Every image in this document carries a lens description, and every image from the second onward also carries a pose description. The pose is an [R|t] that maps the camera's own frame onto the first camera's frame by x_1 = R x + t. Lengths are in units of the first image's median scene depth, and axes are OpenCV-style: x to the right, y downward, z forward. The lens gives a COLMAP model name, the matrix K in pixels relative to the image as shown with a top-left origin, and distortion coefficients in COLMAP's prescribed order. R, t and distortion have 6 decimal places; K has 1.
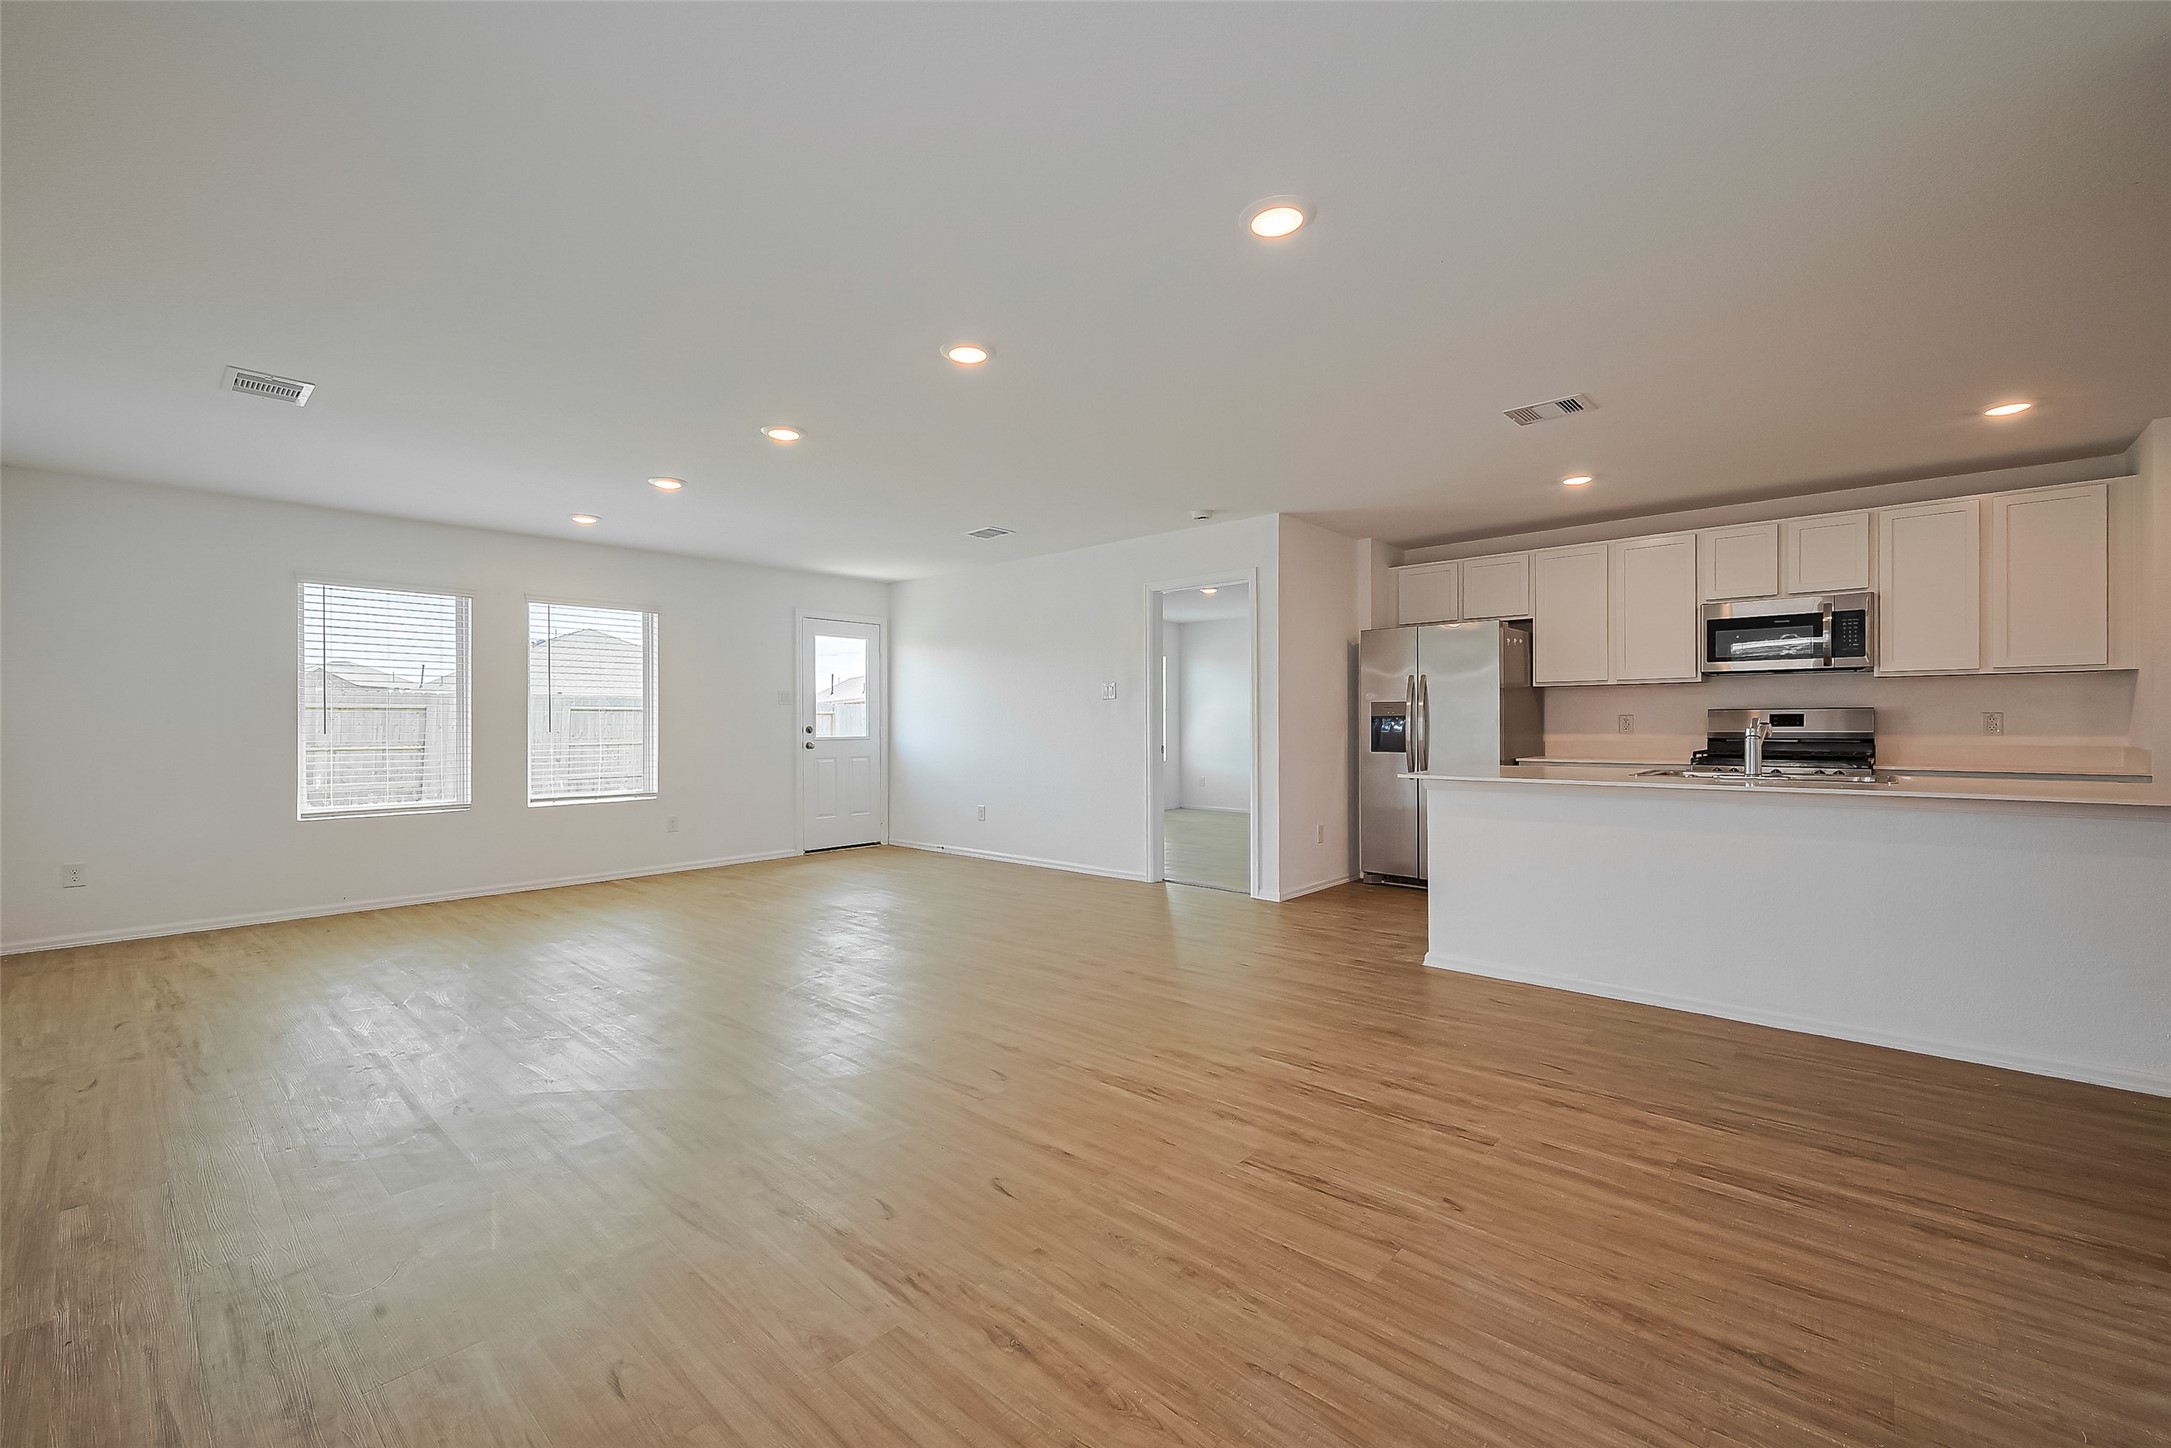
lens RADIAL K [[902.1, 0, 1035.3], [0, 902.1, 717.3], [0, 0, 1]] dist [0.001906, 0.000153]
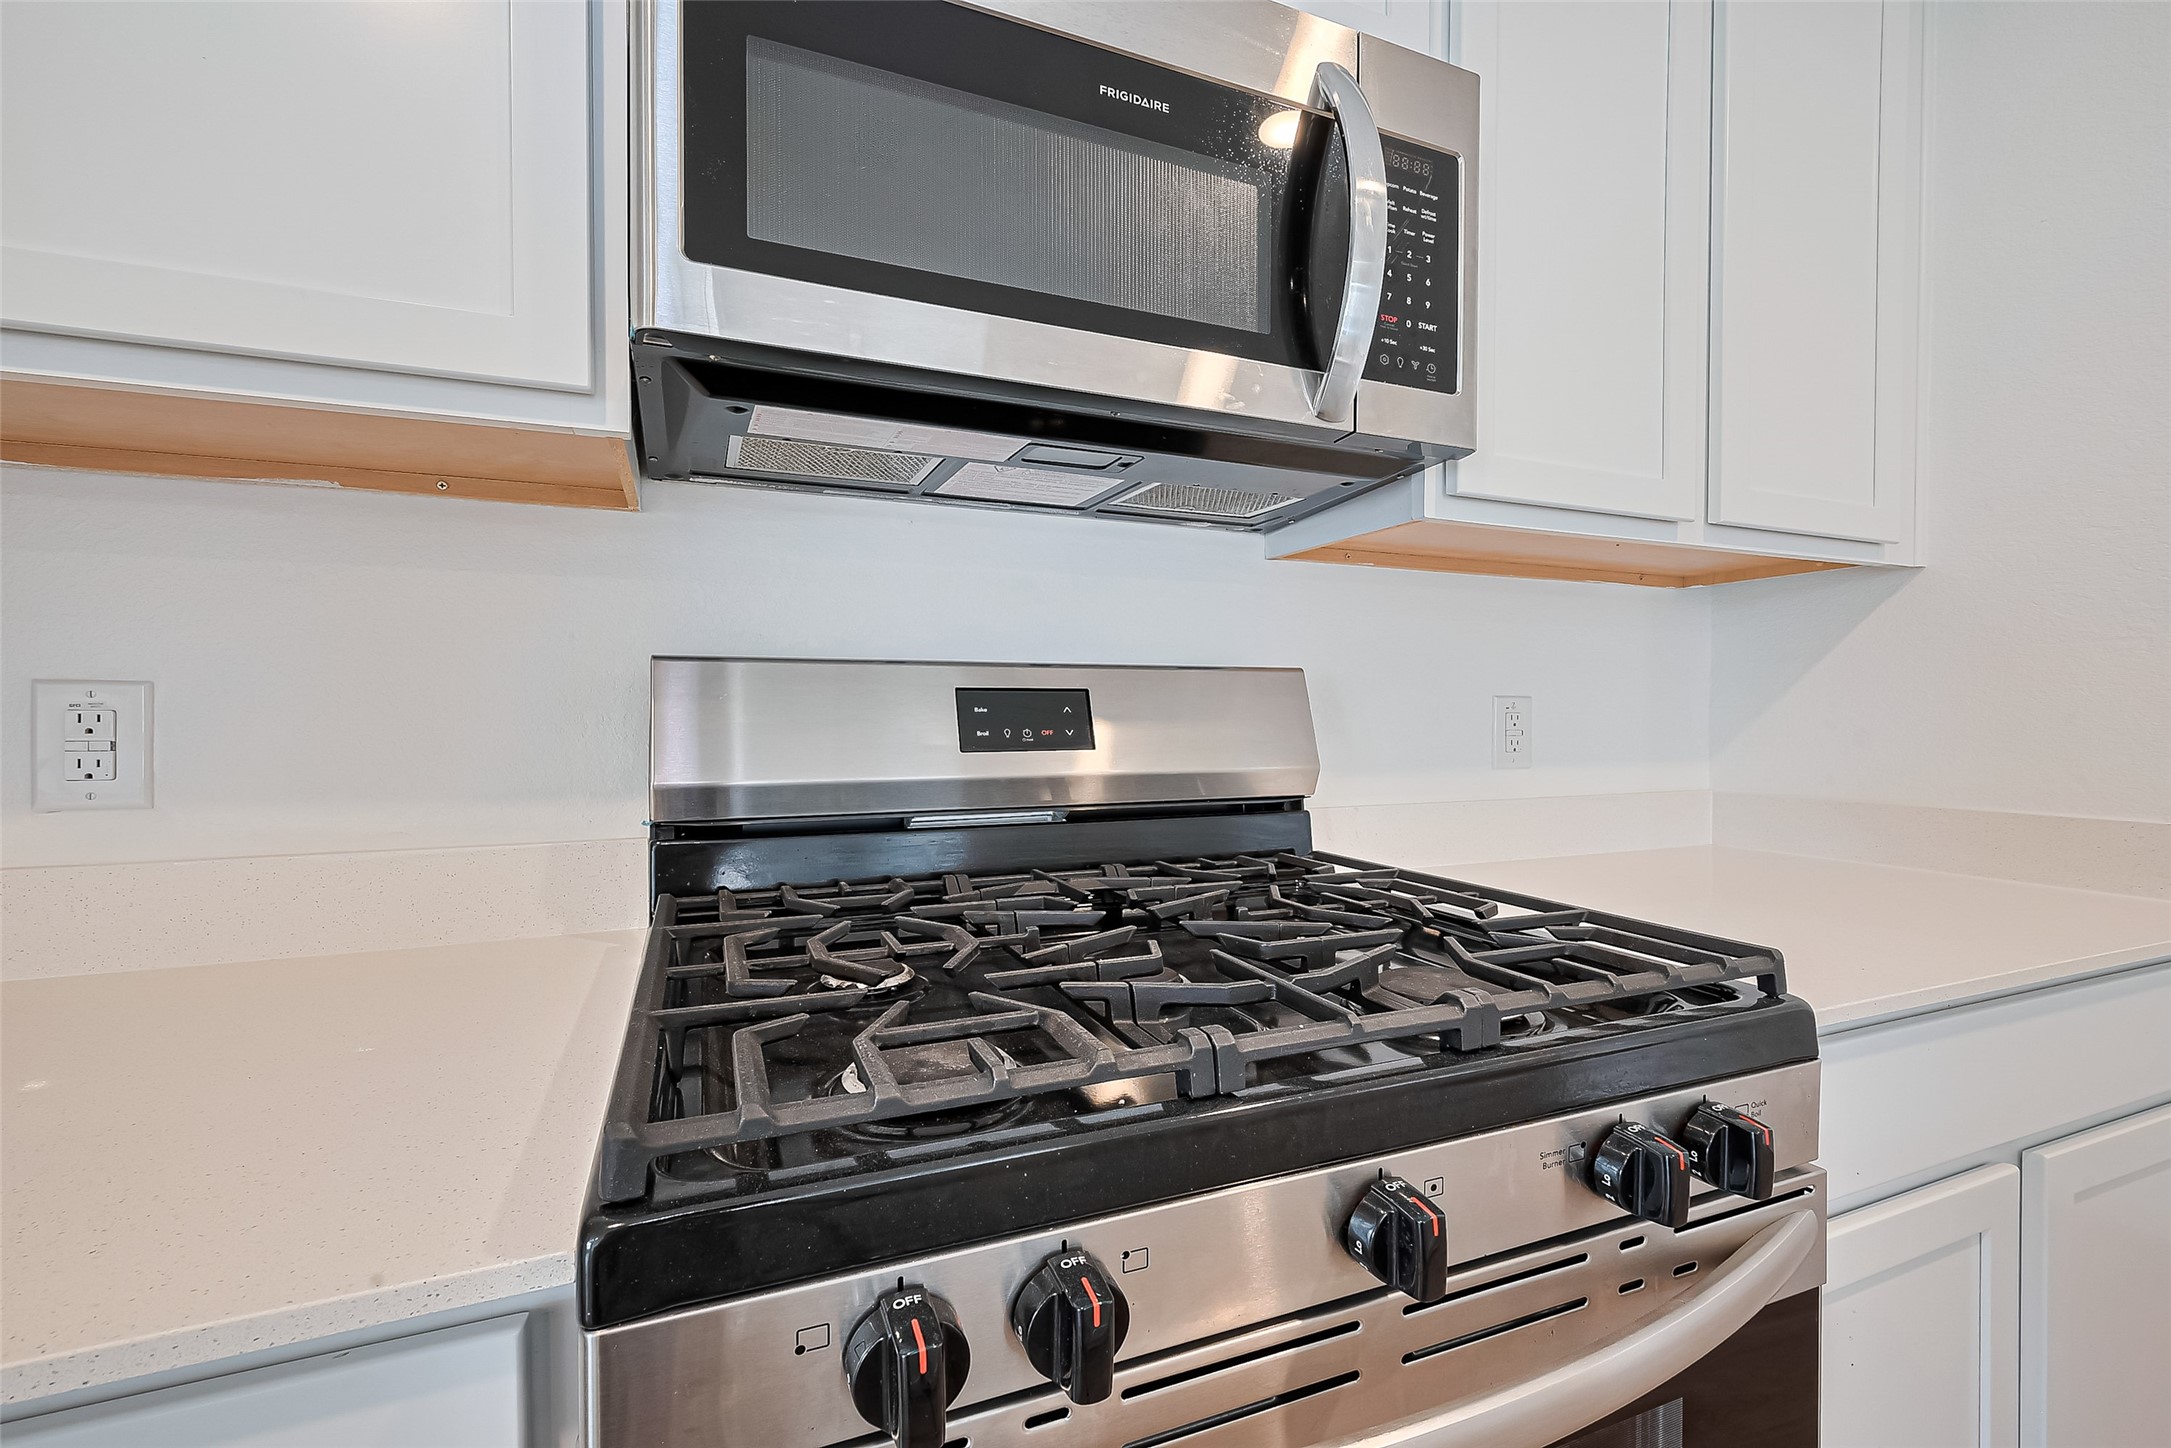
lens RADIAL K [[891.9, 0, 963.8], [0, 891.9, 727.2], [0, 0, 1]] dist [0.000876, 0.000067]
pose [[0.505314, -0.004464, 0.862924, 0.607839], [-0.006677, 0.999936, 0.009083, 0.003212], [-0.862910, -0.010351, 0.505252, 0.867263]]
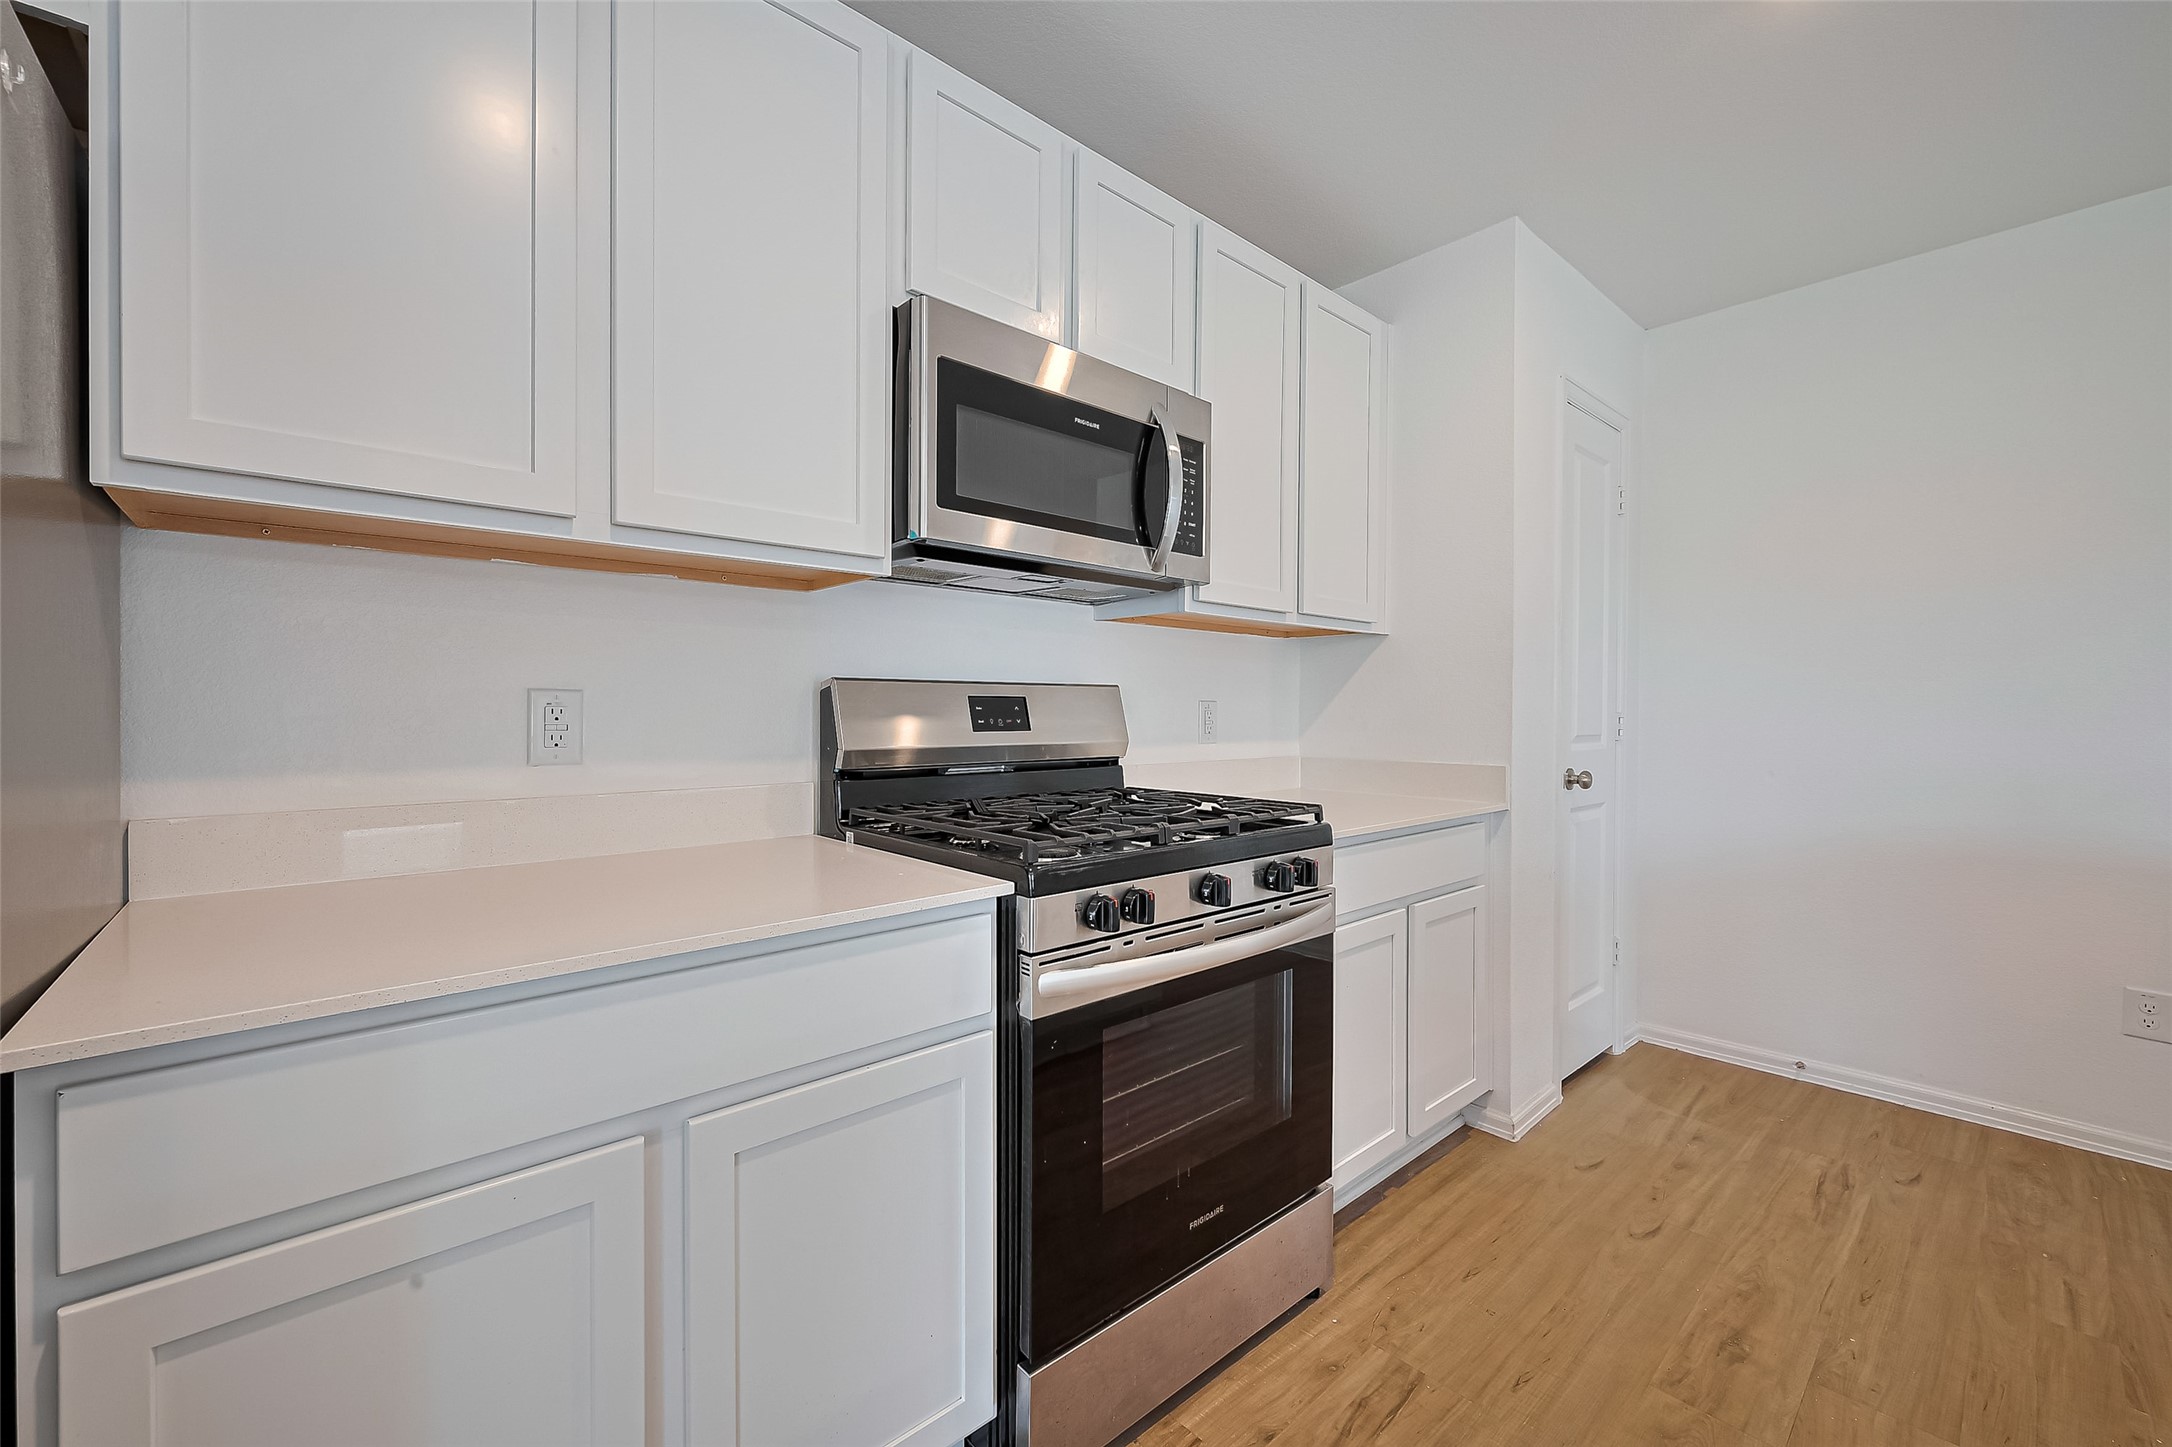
lens RADIAL K [[874.3, 0, 1081.0], [0, 874.3, 719.6], [0, 0, 1]] dist [-0.000256, 0.000655]
pose [[0.077430, -0.002833, 0.996994, 0.455407], [-0.009627, 0.999947, 0.003589, 0.003926], [-0.996951, -0.009876, 0.077399, 0.893319]]
